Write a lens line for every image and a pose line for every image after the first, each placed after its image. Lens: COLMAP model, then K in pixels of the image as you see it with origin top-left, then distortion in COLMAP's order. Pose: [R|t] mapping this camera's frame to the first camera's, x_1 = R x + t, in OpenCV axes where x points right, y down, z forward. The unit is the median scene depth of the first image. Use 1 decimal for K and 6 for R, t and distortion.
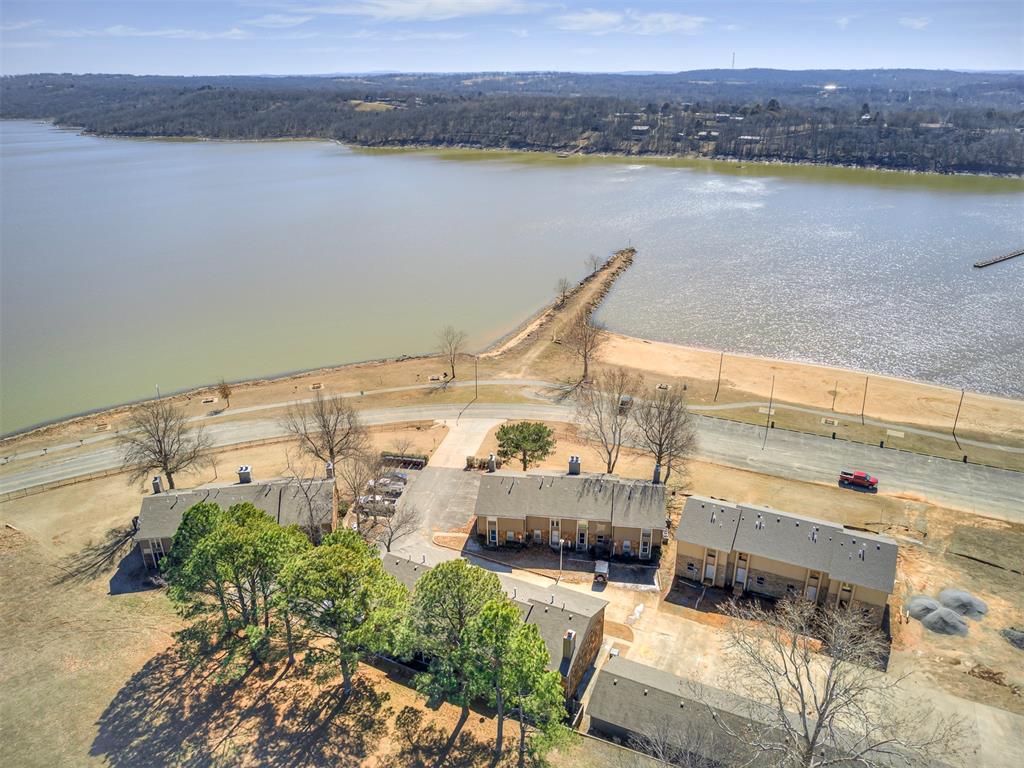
lens RADIAL K [[731.5, 0, 512.0], [0, 731.5, 384.0], [0, 0, 1]] dist [-0.087415, 0.074099]
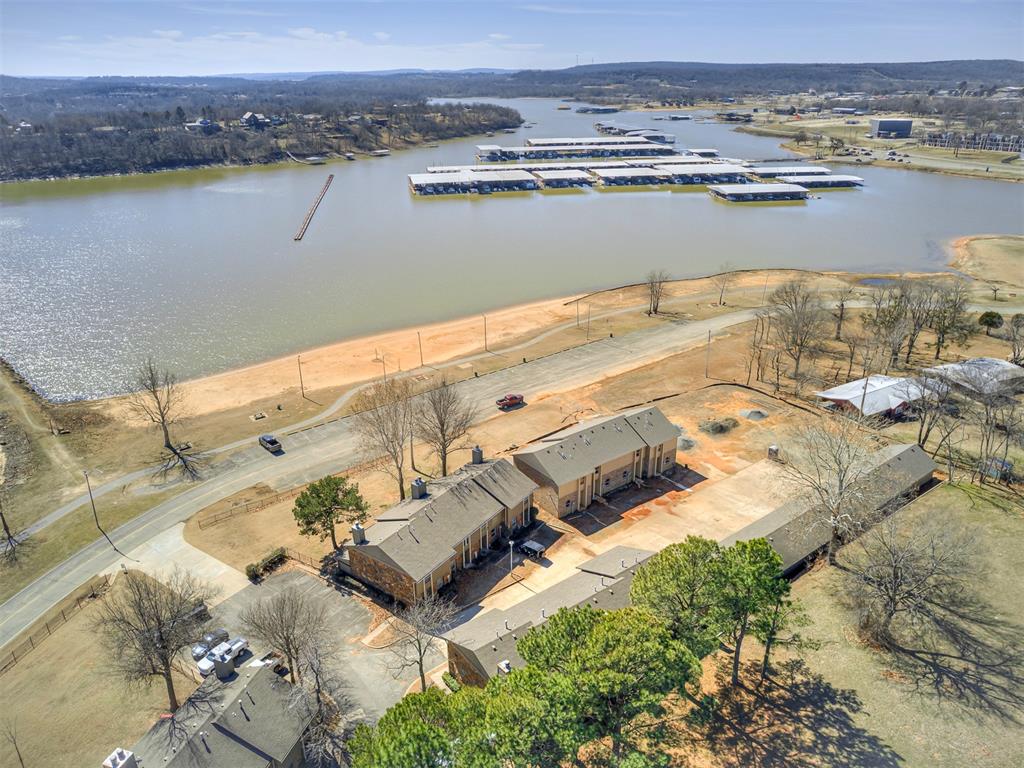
lens RADIAL K [[731.5, 0, 512.0], [0, 731.5, 384.0], [0, 0, 1]] dist [-0.087415, 0.074099]
pose [[0.451820, -0.351210, 0.820067, -0.508128], [0.357022, 0.913608, 0.194567, -0.130189], [-0.817554, 0.204873, 0.538176, 0.334671]]
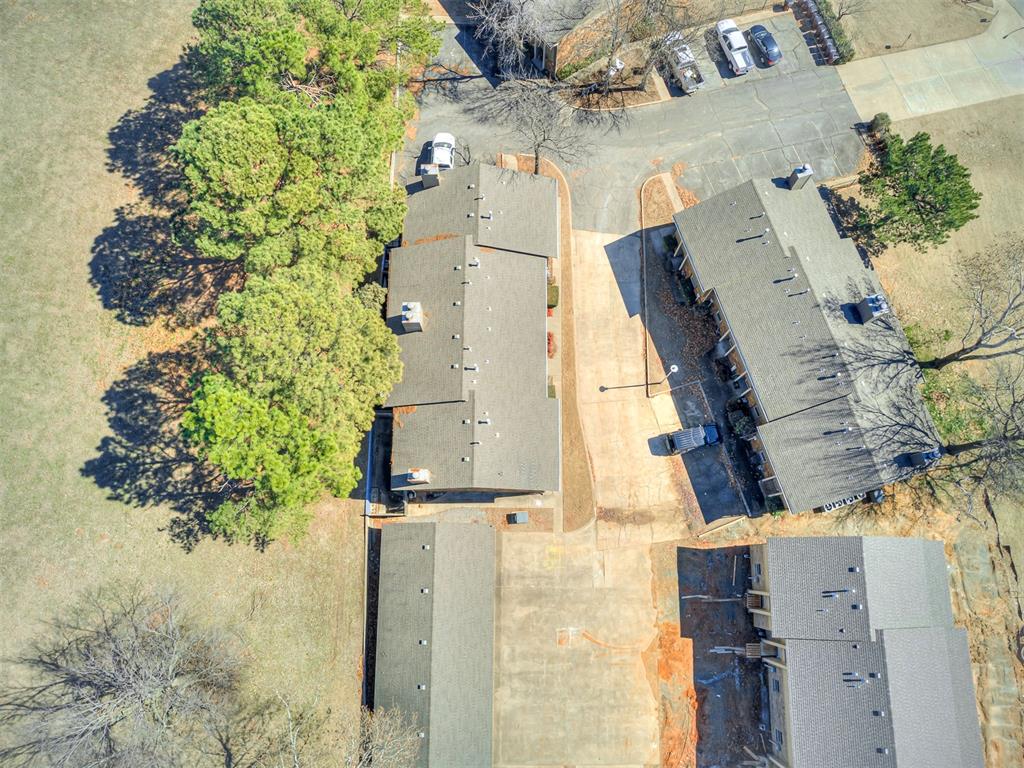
lens RADIAL K [[731.5, 0, 512.0], [0, 731.5, 384.0], [0, 0, 1]] dist [-0.087415, 0.074099]
pose [[0.434506, 0.876622, -0.206731, 0.113854], [-0.351898, 0.376519, 0.856972, -0.197405], [0.829079, -0.299611, 0.472082, 0.461612]]
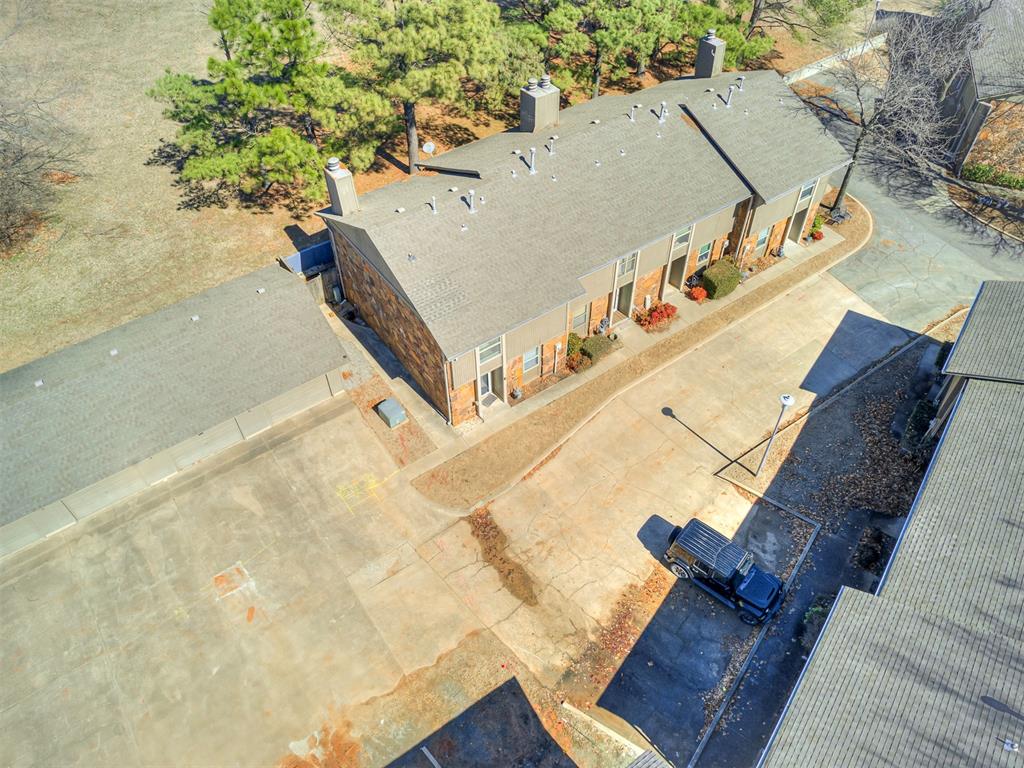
lens RADIAL K [[731.5, 0, 512.0], [0, 731.5, 384.0], [0, 0, 1]] dist [-0.087415, 0.074099]
pose [[-0.474022, 0.664927, -0.577214, 0.224698], [-0.326350, 0.476180, 0.816547, 0.003680], [0.817801, 0.575435, -0.008721, 0.702023]]
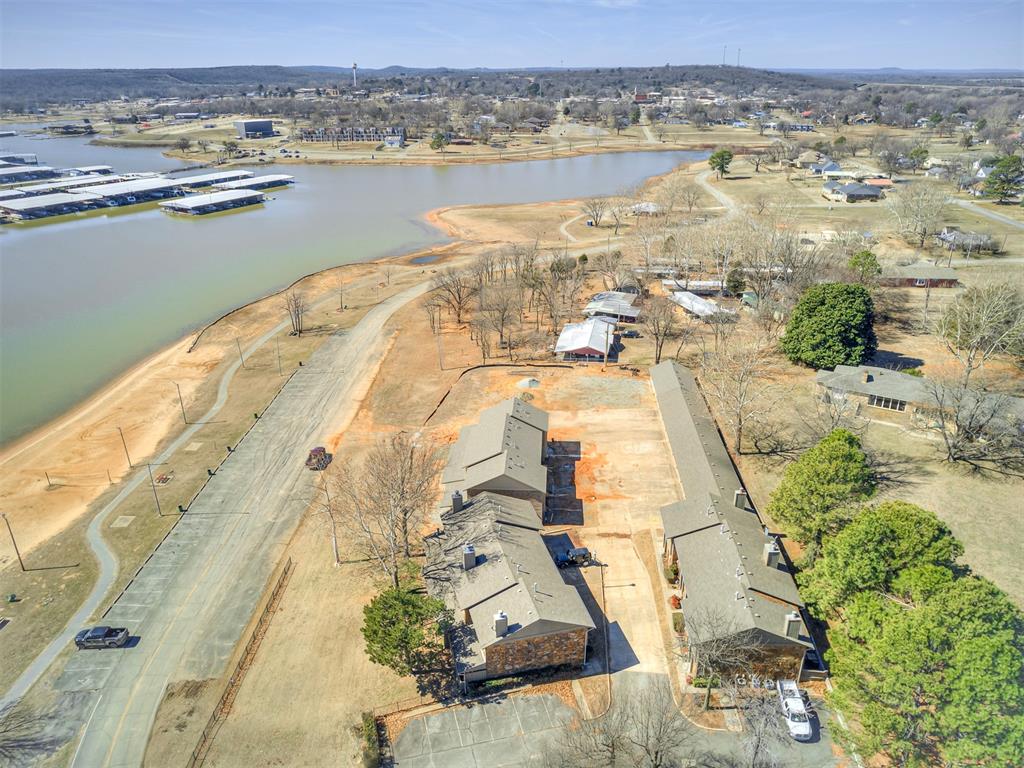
lens RADIAL K [[731.5, 0, 512.0], [0, 731.5, 384.0], [0, 0, 1]] dist [-0.087415, 0.074099]
pose [[-0.388763, -0.357236, 0.849262, -0.483067], [0.369697, 0.783823, 0.498944, -0.370084], [-0.843912, 0.507941, -0.172653, 0.888750]]
